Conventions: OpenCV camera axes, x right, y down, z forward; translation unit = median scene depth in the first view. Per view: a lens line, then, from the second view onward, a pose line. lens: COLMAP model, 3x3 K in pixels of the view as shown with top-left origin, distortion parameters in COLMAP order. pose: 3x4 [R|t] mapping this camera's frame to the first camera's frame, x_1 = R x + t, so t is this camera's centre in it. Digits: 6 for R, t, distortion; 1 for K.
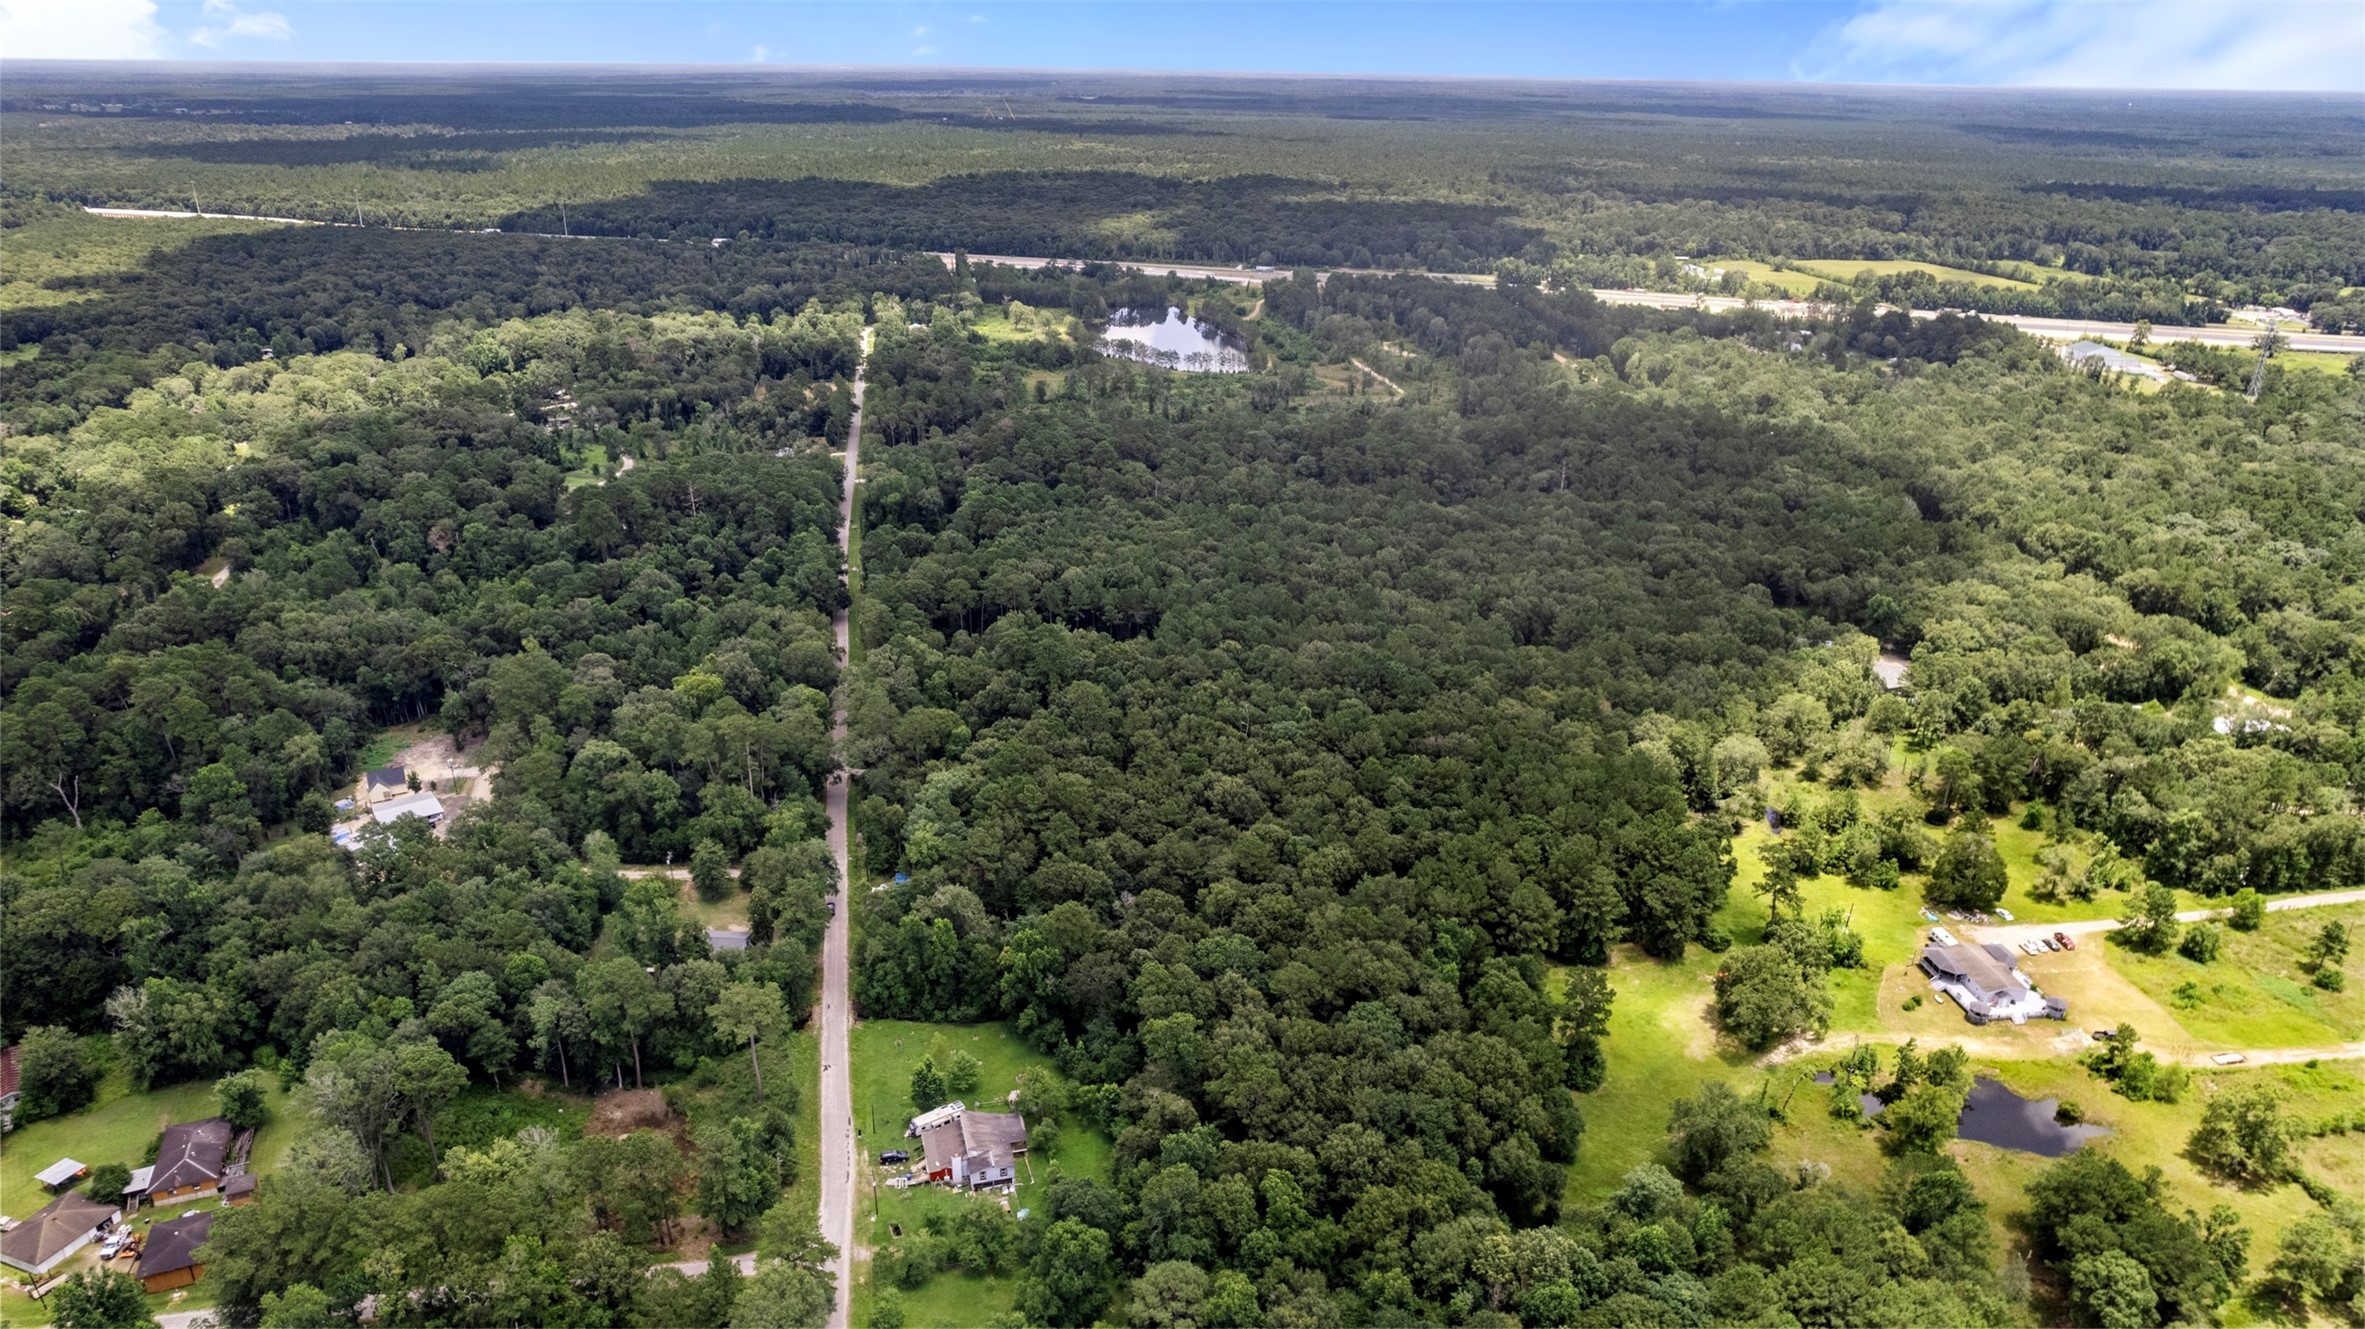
lens RADIAL K [[1512.4, 0, 1183.4], [0, 1512.4, 660.6], [0, 0, 1]] dist [-0.066455, 0.055201]
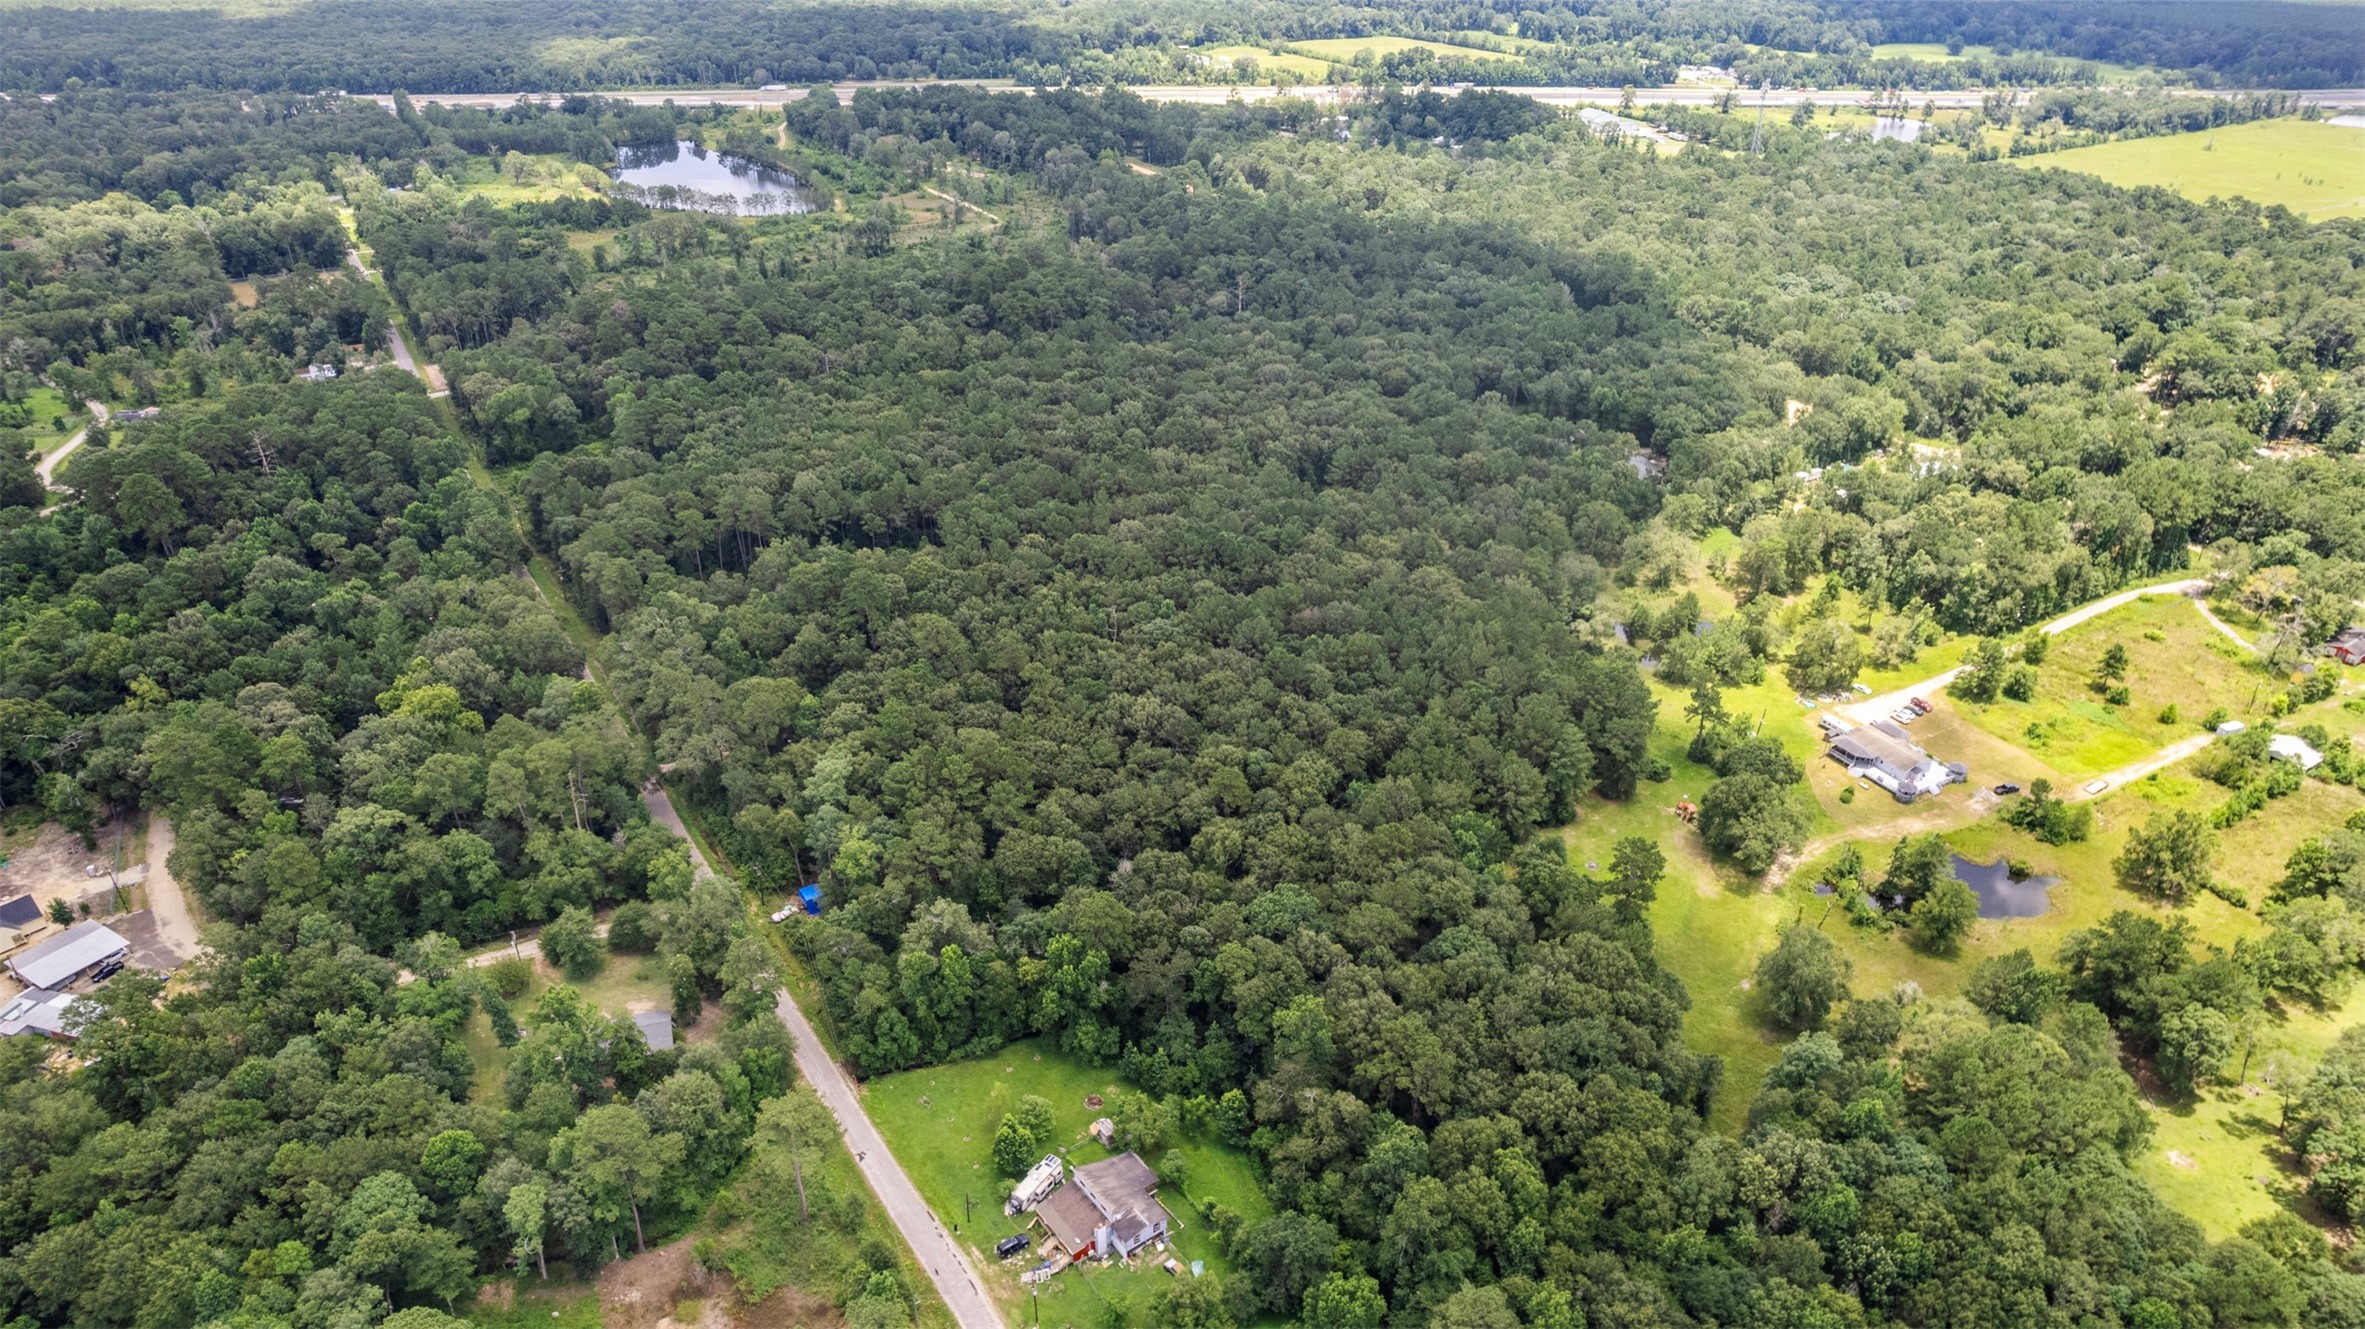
lens RADIAL K [[1512.4, 0, 1183.9], [0, 1512.4, 662.8], [0, 0, 1]] dist [-0.066455, 0.055201]
pose [[0.930243, -0.182955, 0.318080, -0.166484], [0.142085, 0.978809, 0.147459, -0.052438], [-0.338318, -0.091979, 0.936526, 0.113983]]
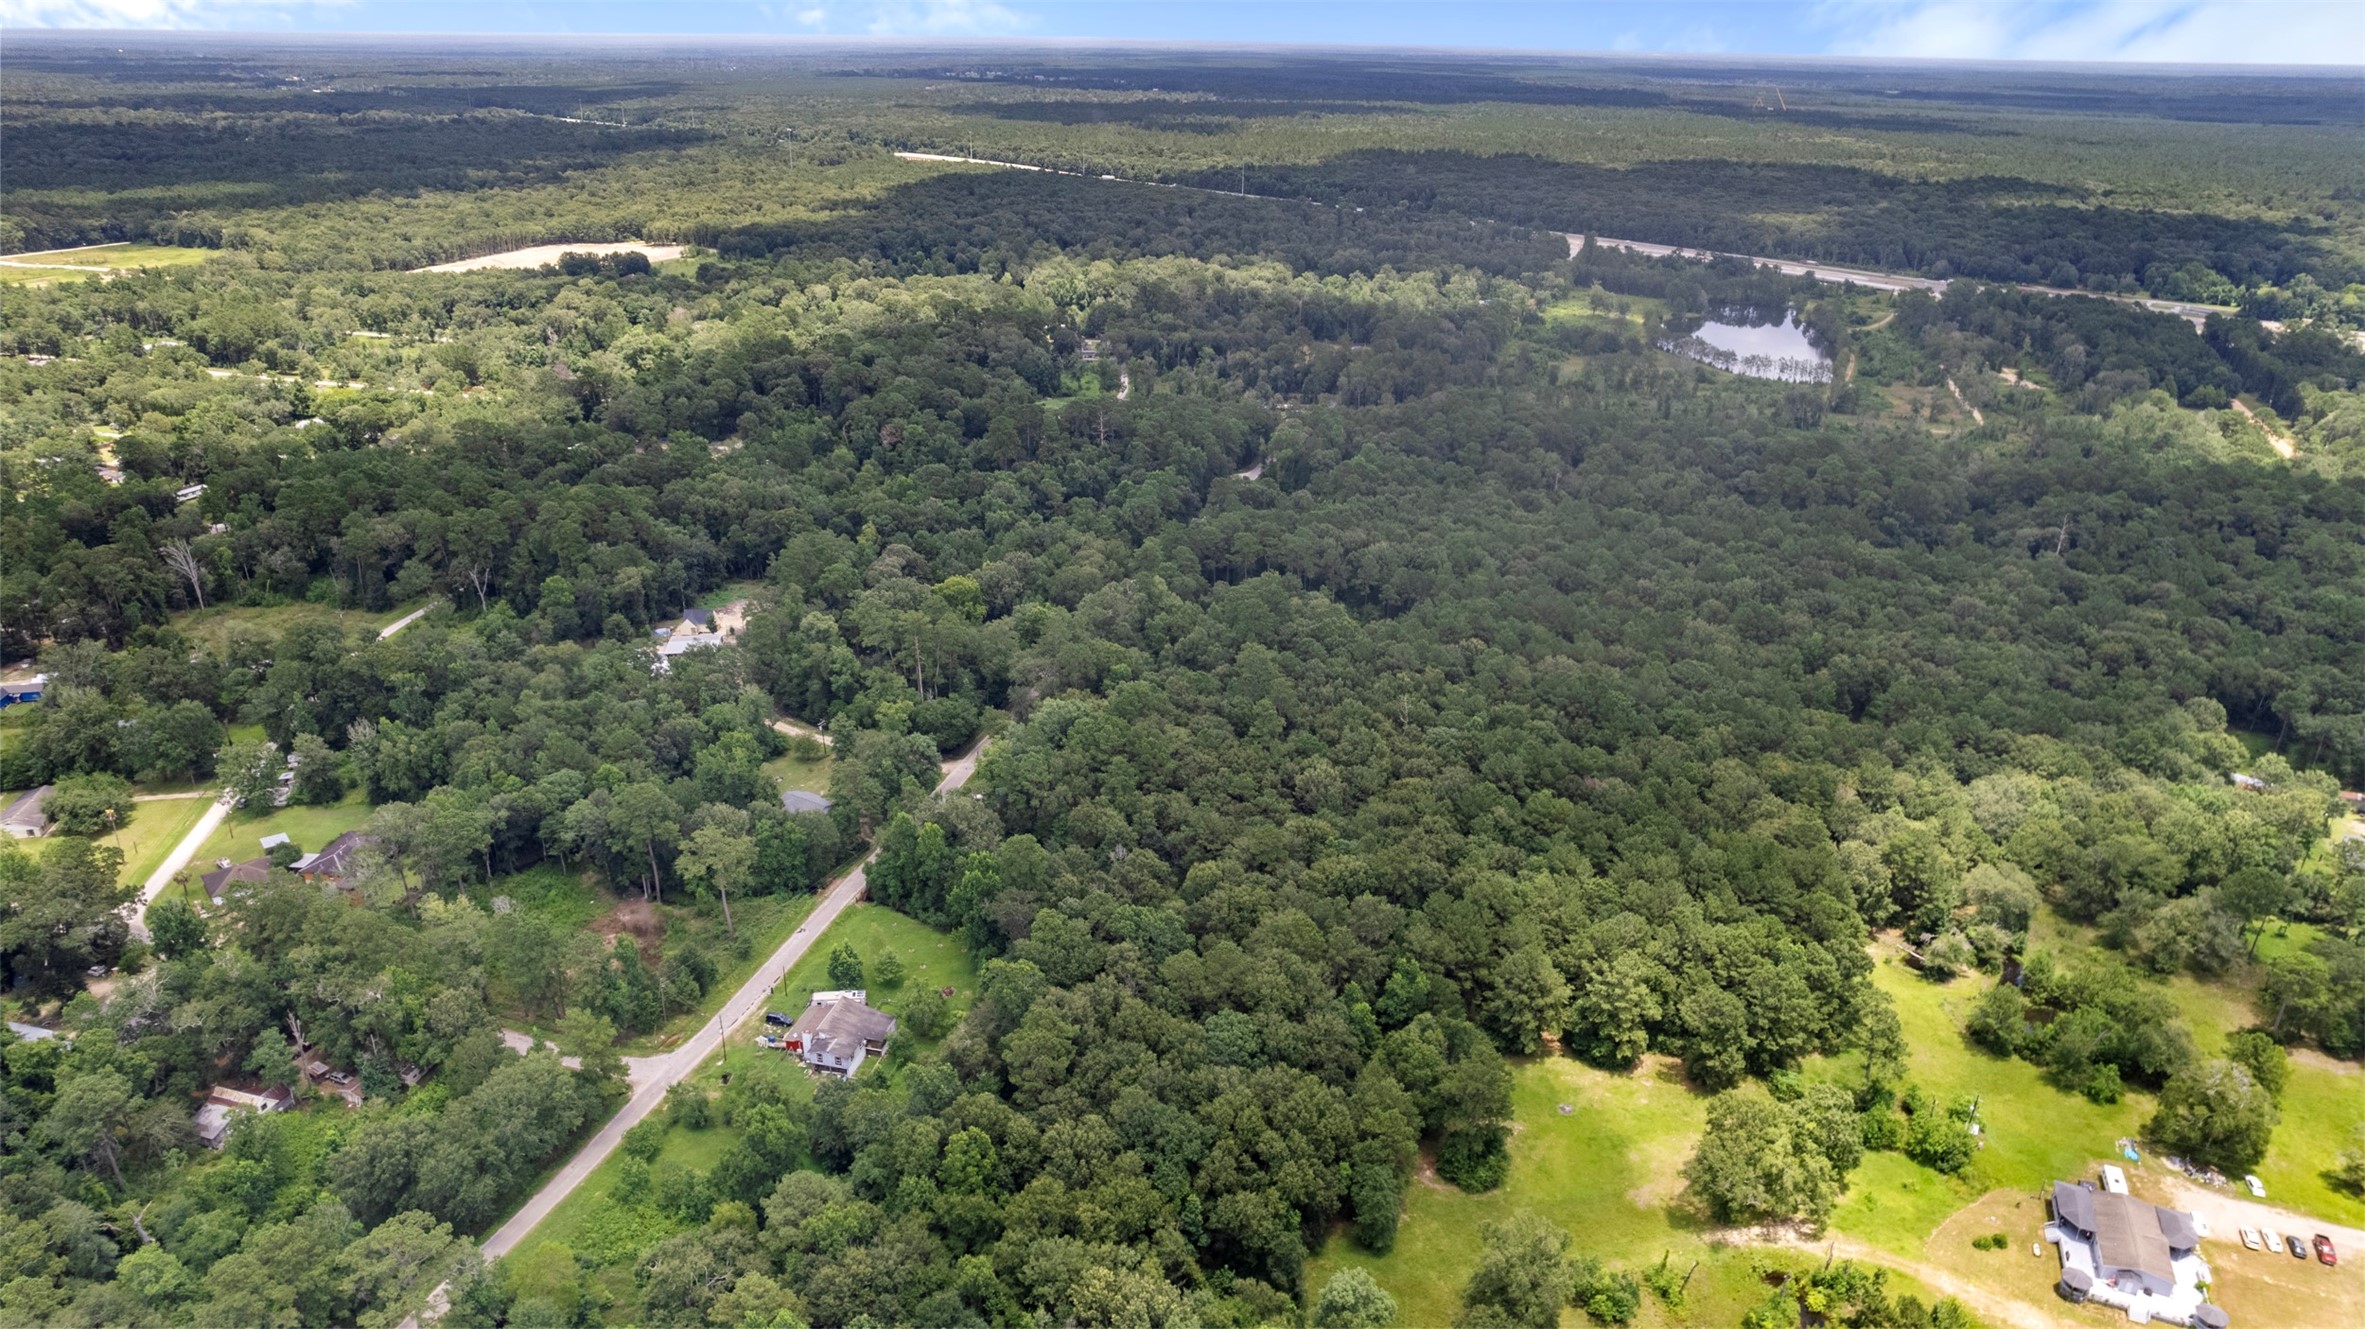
lens RADIAL K [[1512.4, 0, 1182.4], [0, 1512.4, 658.3], [0, 0, 1]] dist [-0.066455, 0.055201]
pose [[0.878039, 0.185880, -0.441016, 0.257139], [-0.182821, 0.981881, 0.049857, -0.013715], [0.442293, 0.036851, 0.896113, 0.087538]]
